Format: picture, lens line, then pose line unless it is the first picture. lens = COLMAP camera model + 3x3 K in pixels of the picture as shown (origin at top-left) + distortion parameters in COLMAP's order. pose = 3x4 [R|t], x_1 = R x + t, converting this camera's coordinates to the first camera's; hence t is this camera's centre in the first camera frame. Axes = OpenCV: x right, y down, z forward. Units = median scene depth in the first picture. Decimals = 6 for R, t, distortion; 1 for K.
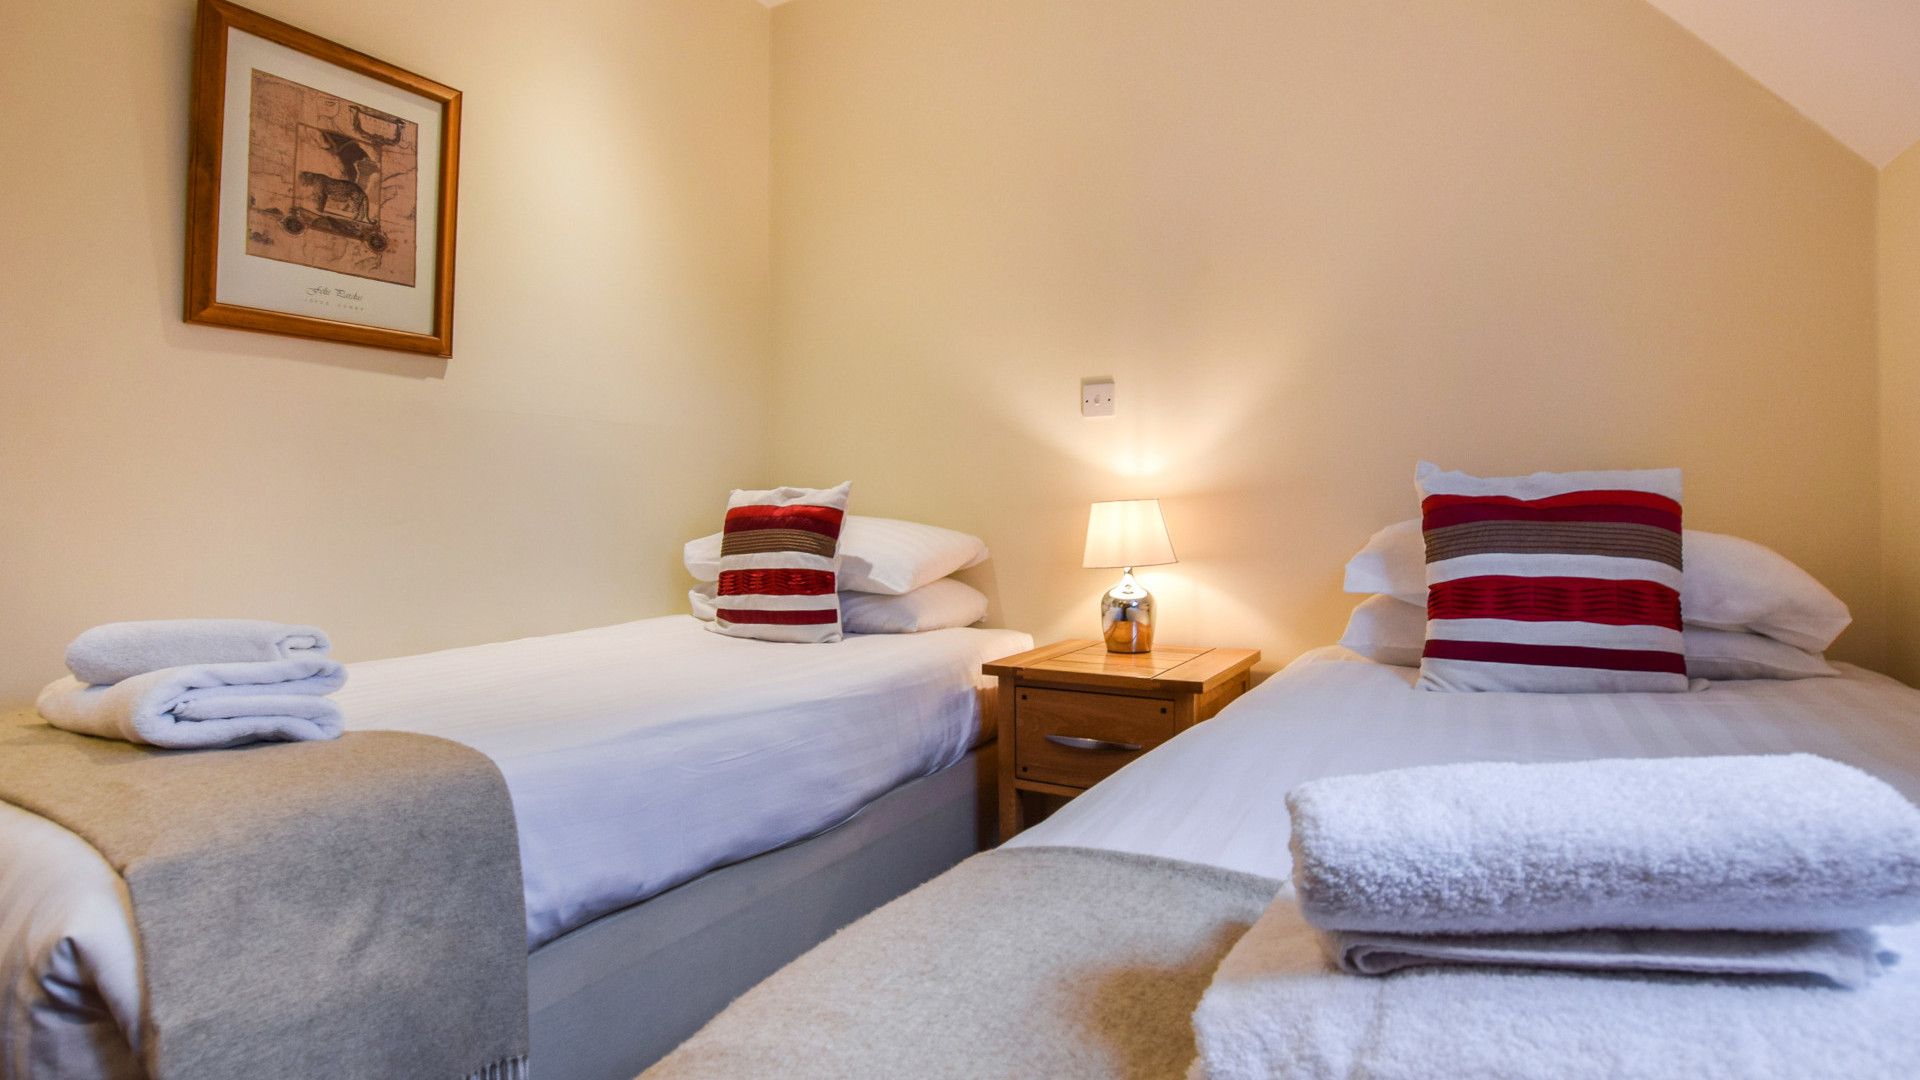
lens RADIAL K [[906.0, 0, 960.0], [0, 906.0, 540.0], [0, 0, 1]] dist [-0.000717, -0.000044]
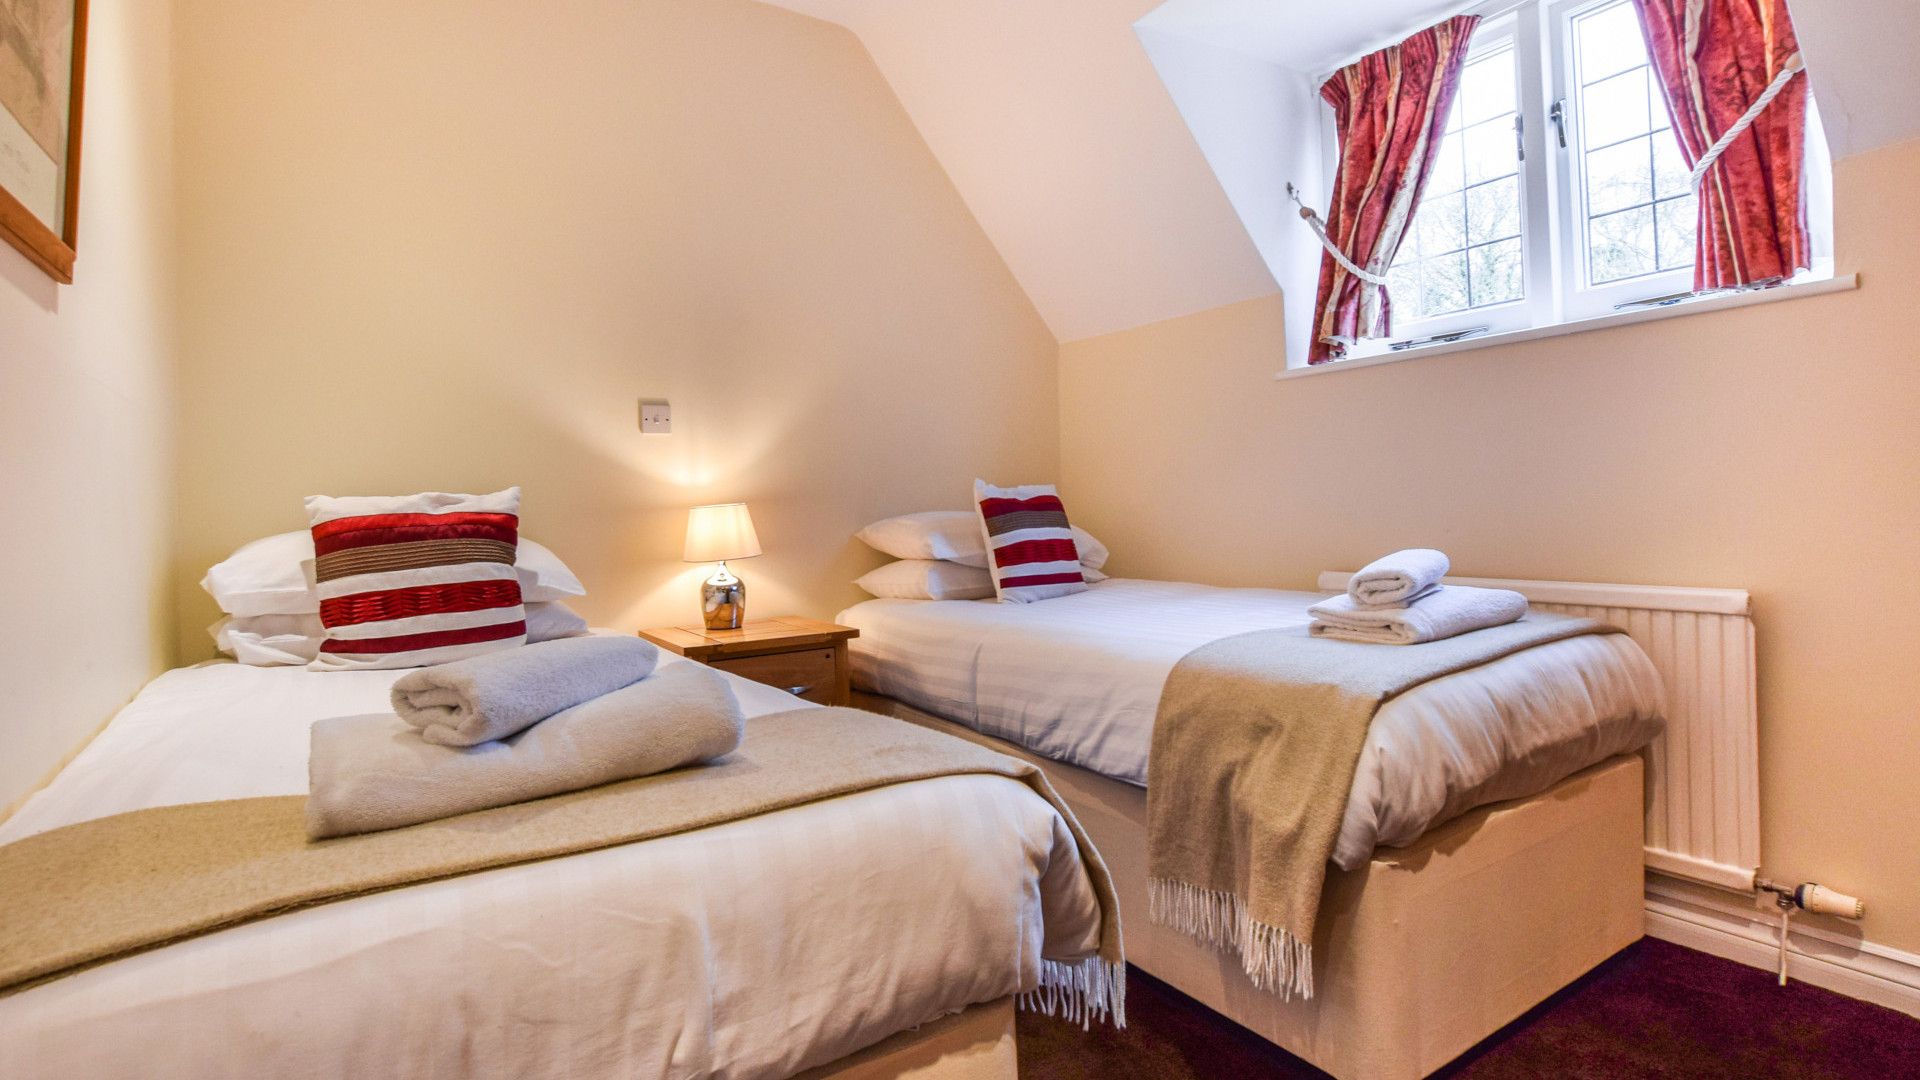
lens RADIAL K [[856.3, 0, 960.0], [0, 856.3, 540.0], [0, 0, 1]] dist [-0.001409, -0.000013]
pose [[0.501047, -0.040380, 0.864477, -0.662656], [0.050725, 0.998564, 0.017243, -0.000254], [-0.863932, 0.035211, 0.502376, 0.139054]]
